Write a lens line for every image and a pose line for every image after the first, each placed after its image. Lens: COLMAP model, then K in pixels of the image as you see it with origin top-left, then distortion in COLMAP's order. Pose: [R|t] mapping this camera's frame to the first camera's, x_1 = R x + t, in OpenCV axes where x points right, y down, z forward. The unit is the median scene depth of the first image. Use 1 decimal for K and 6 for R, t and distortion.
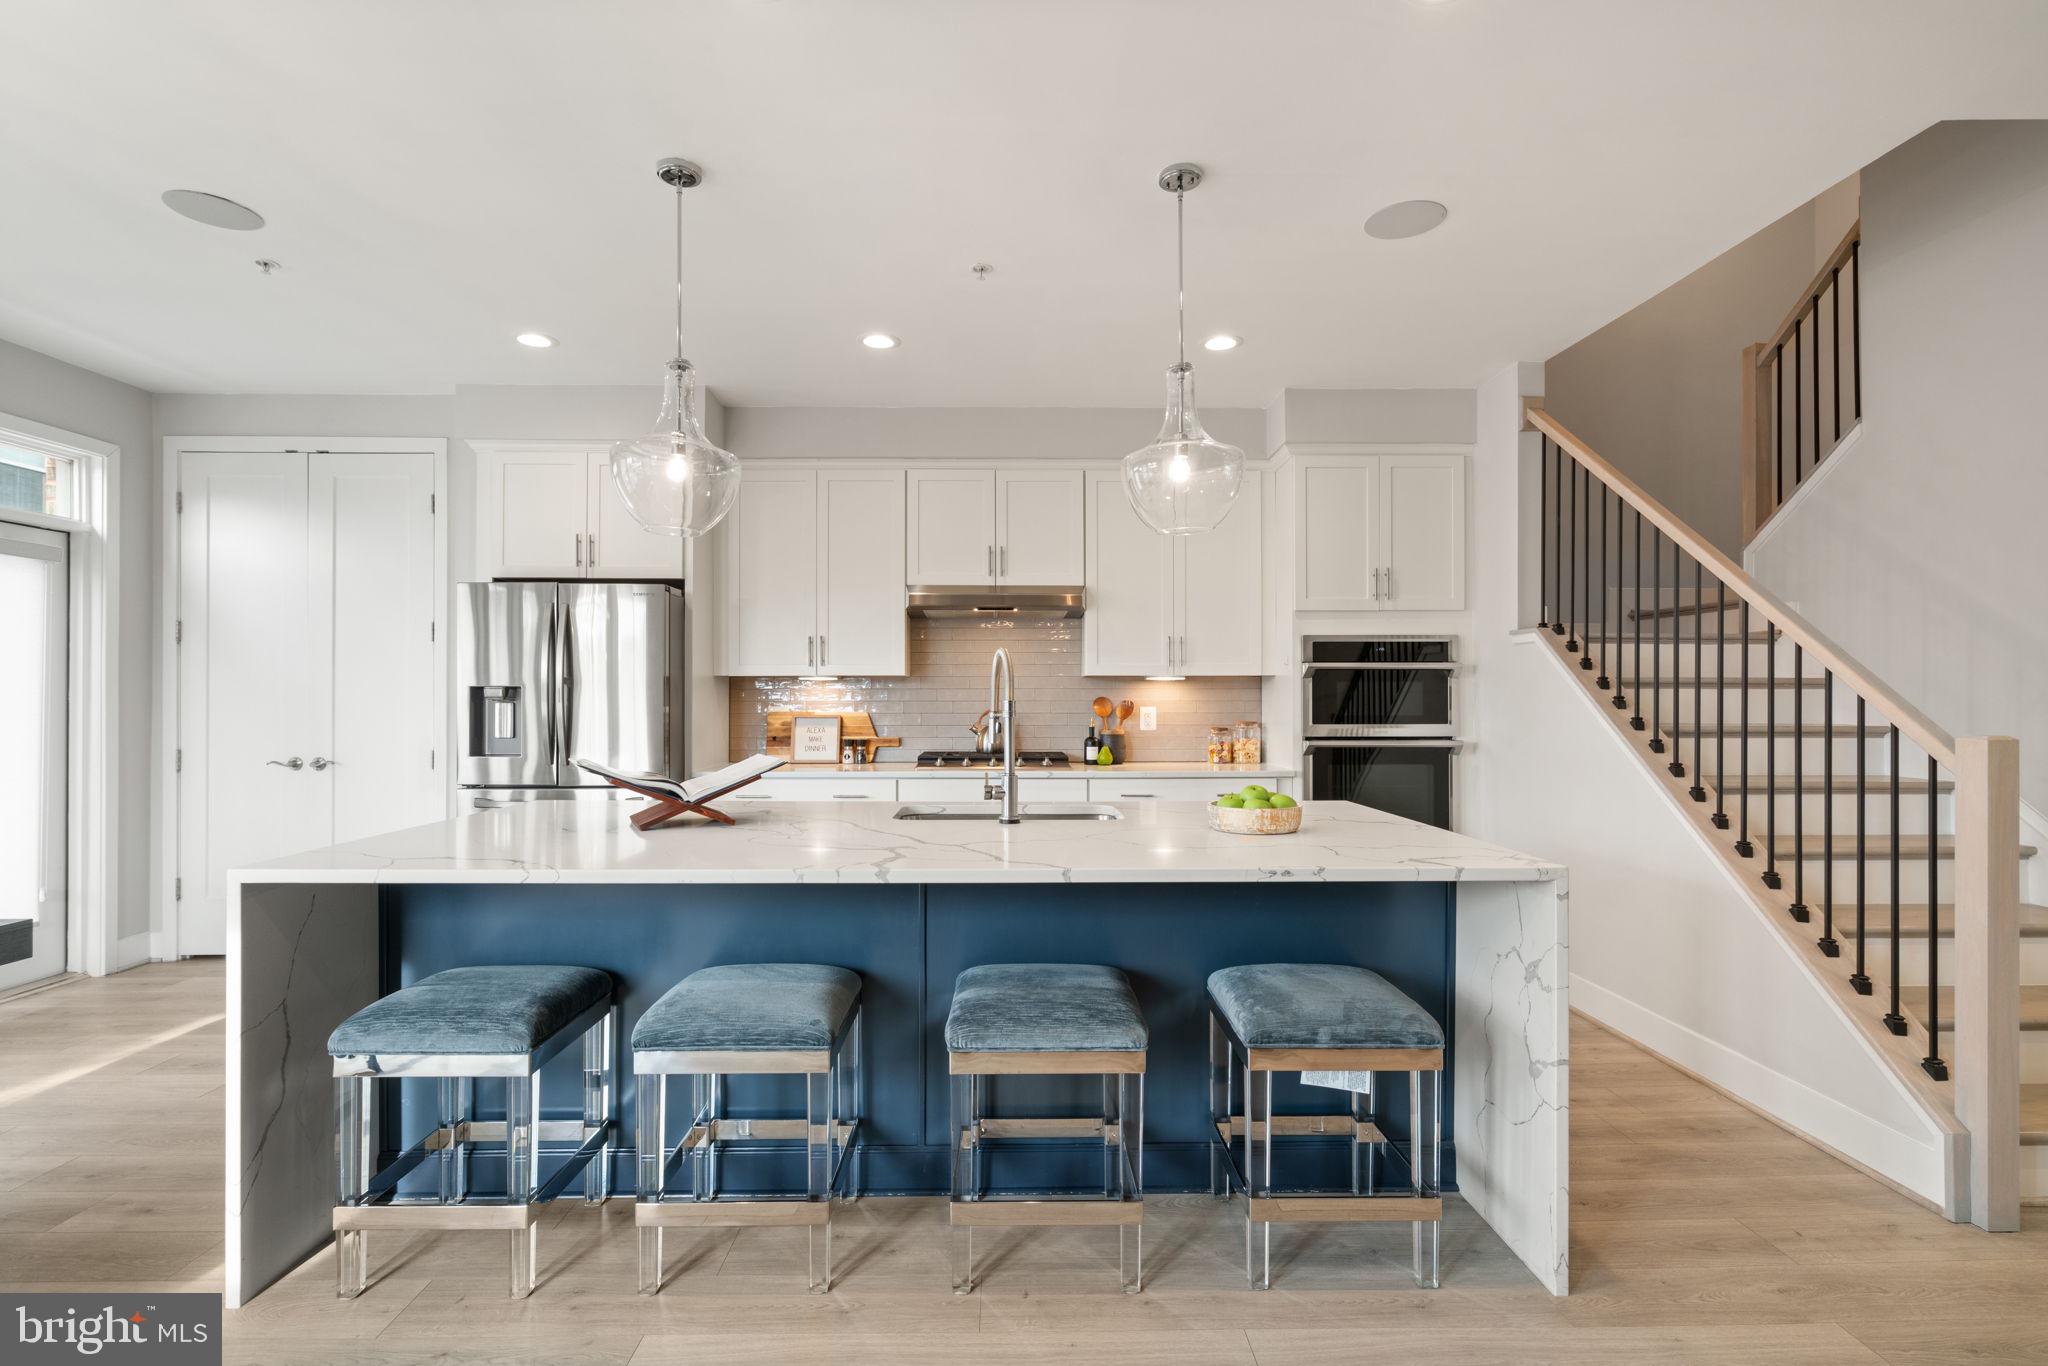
lens RADIAL K [[952.4, 0, 1024.0], [0, 952.4, 683.0], [0, 0, 1]] dist [0.000157, -0.000147]
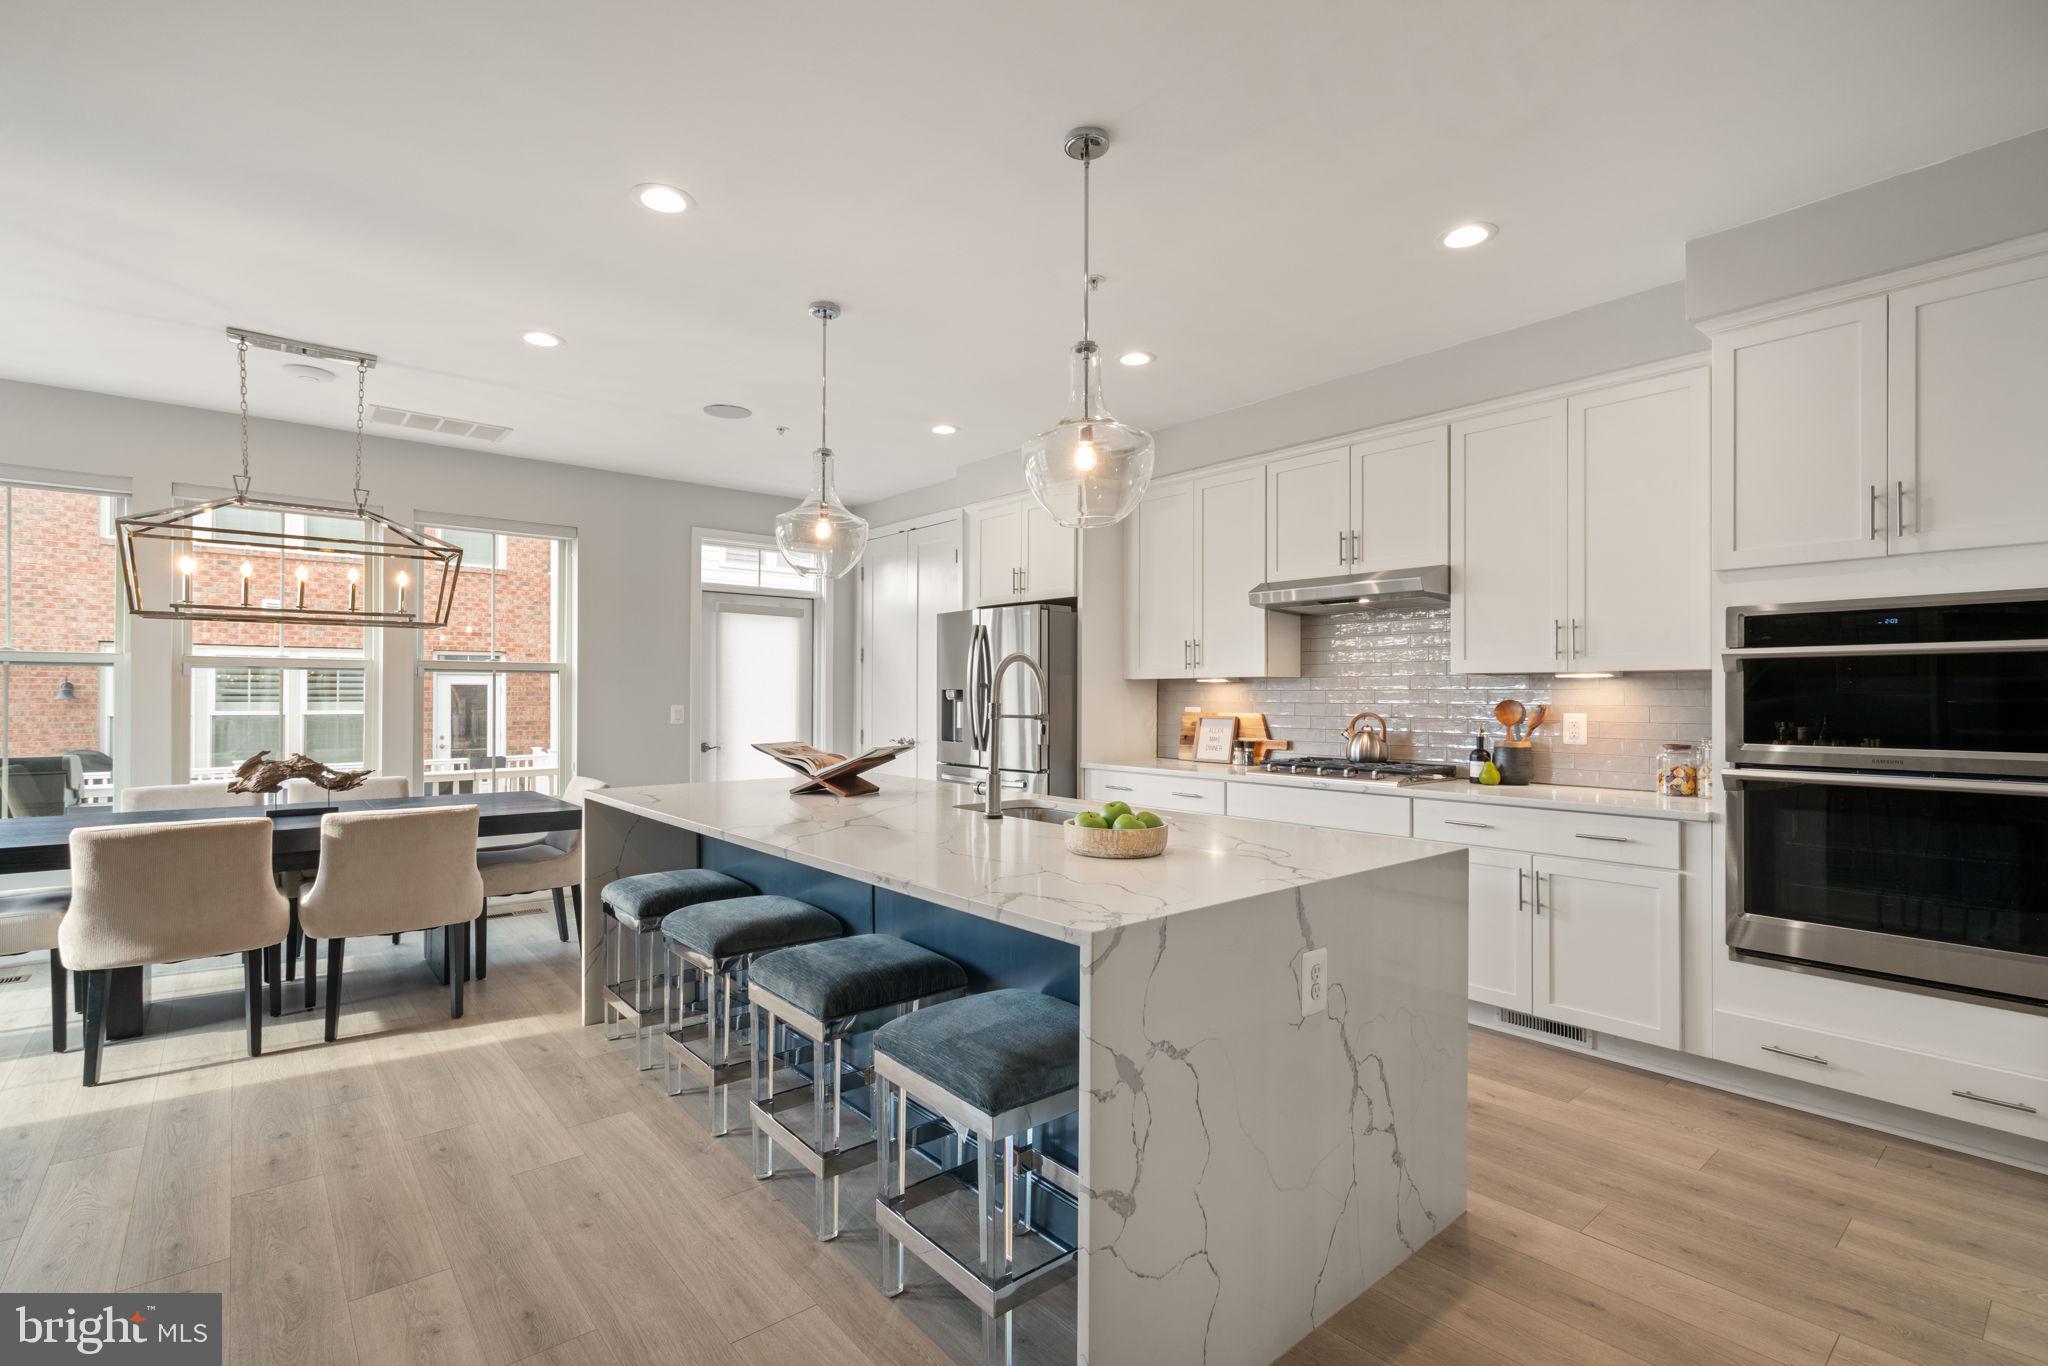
lens RADIAL K [[935.1, 0, 1024.0], [0, 935.1, 683.0], [0, 0, 1]] dist [-0.001308, -0.000340]
pose [[0.636505, -0.008764, -0.771223, 0.439438], [0.007466, 0.999959, -0.005202, 0.001815], [0.771236, -0.002447, 0.636544, 0.197221]]
